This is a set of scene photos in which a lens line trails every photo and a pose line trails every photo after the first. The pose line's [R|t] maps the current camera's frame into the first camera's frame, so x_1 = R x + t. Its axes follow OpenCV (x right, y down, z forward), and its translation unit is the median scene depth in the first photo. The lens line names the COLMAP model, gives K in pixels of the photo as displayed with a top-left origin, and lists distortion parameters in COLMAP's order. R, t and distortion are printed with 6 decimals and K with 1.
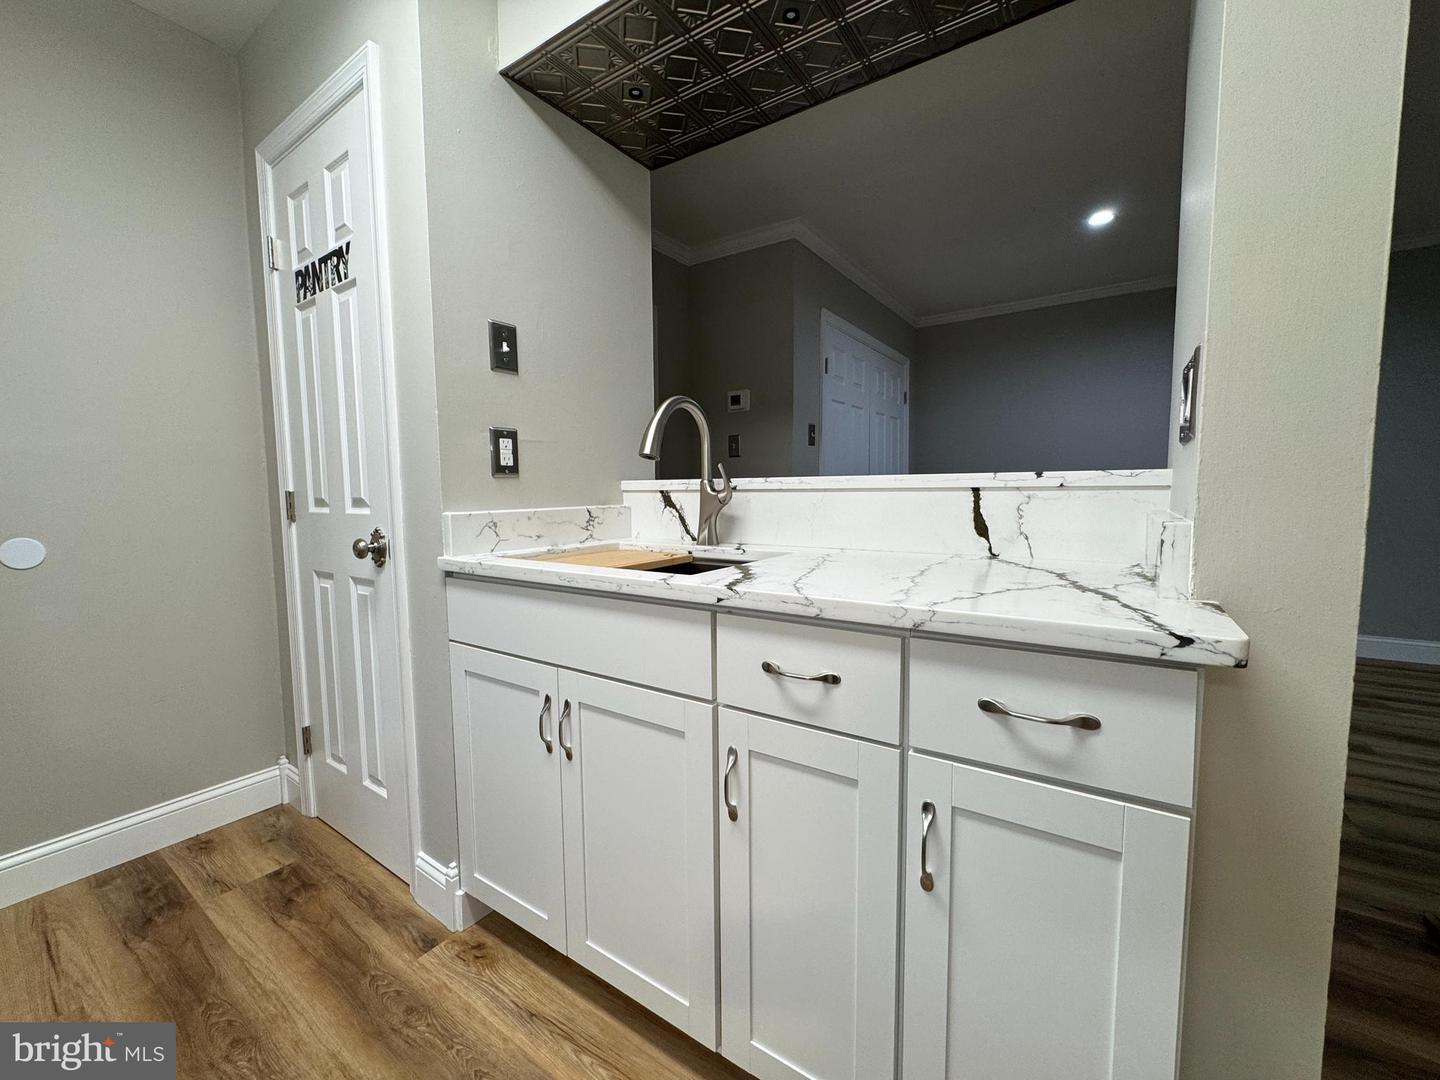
lens RADIAL K [[576.9, 0, 720.5], [0, 576.9, 539.5], [0, 0, 1]] dist [-0.003820, -0.000036]
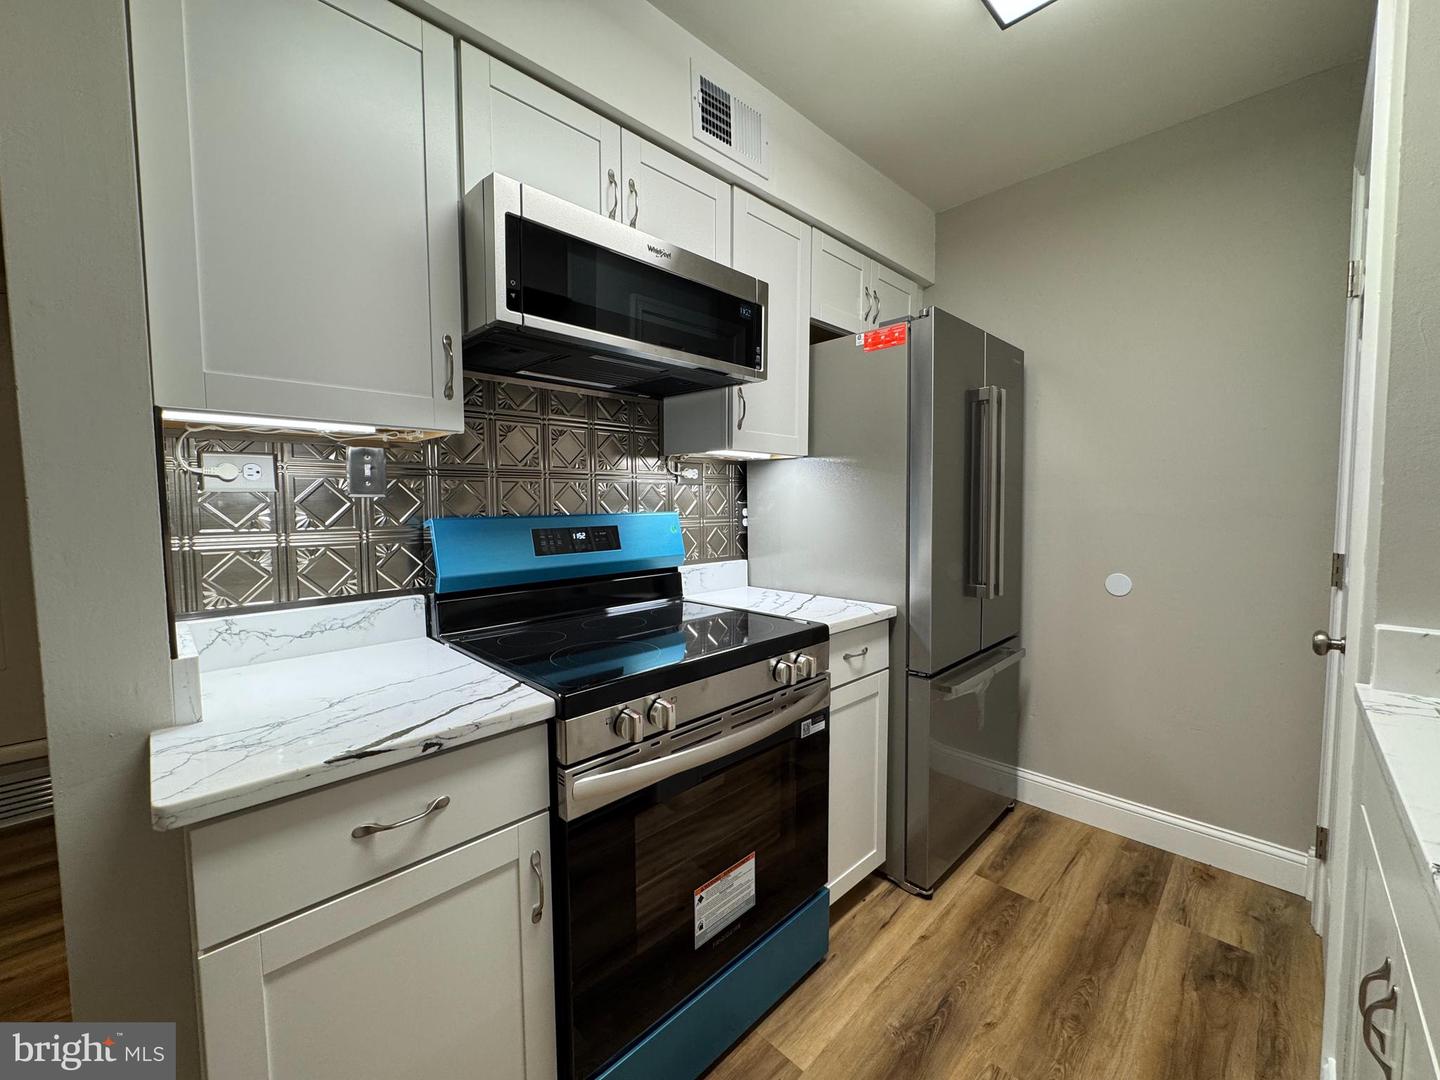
lens RADIAL K [[576.9, 0, 719.4], [0, 576.9, 537.2], [0, 0, 1]] dist [-0.003820, -0.000036]
pose [[-0.190589, 0.070040, -0.979168, 0.307990], [-0.071969, 0.993770, 0.085093, -0.134241], [0.979028, 0.086688, -0.184361, 0.298717]]
